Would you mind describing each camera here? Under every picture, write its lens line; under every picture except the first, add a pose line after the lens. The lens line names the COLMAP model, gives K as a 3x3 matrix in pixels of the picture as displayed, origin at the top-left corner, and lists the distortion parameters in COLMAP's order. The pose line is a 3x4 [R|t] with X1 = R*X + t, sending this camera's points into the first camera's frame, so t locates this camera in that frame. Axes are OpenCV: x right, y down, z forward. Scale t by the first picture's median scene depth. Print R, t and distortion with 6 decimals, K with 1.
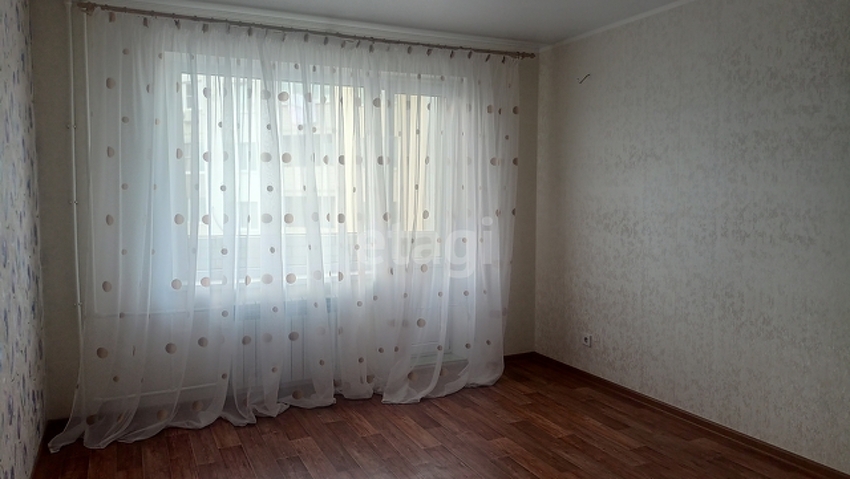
lens RADIAL K [[626.4, 0, 429.8], [0, 626.4, 238.7], [0, 0, 1]] dist [0.054991, -0.056526]
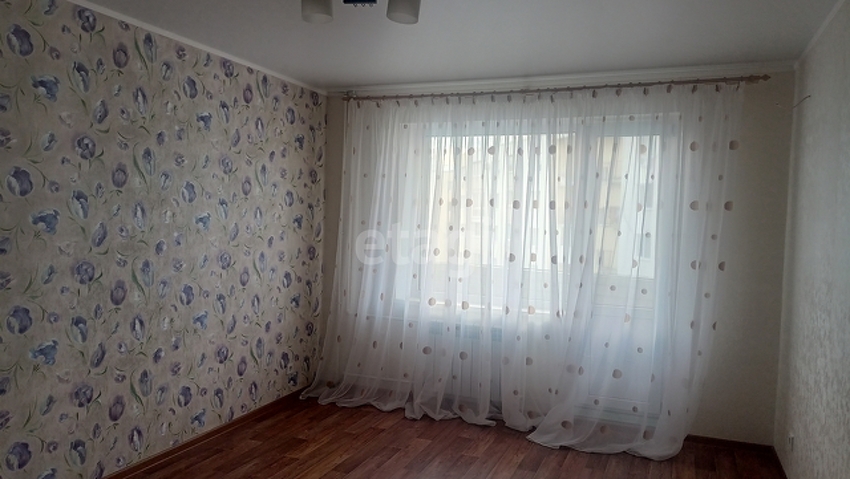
lens RADIAL K [[626.4, 0, 424.8], [0, 626.4, 238.3], [0, 0, 1]] dist [0.054991, -0.056526]
pose [[0.662420, 0.042809, -0.747909, 0.582569], [-0.095389, 0.995059, -0.027530, -0.020585], [0.743035, 0.089579, 0.663230, 0.168084]]
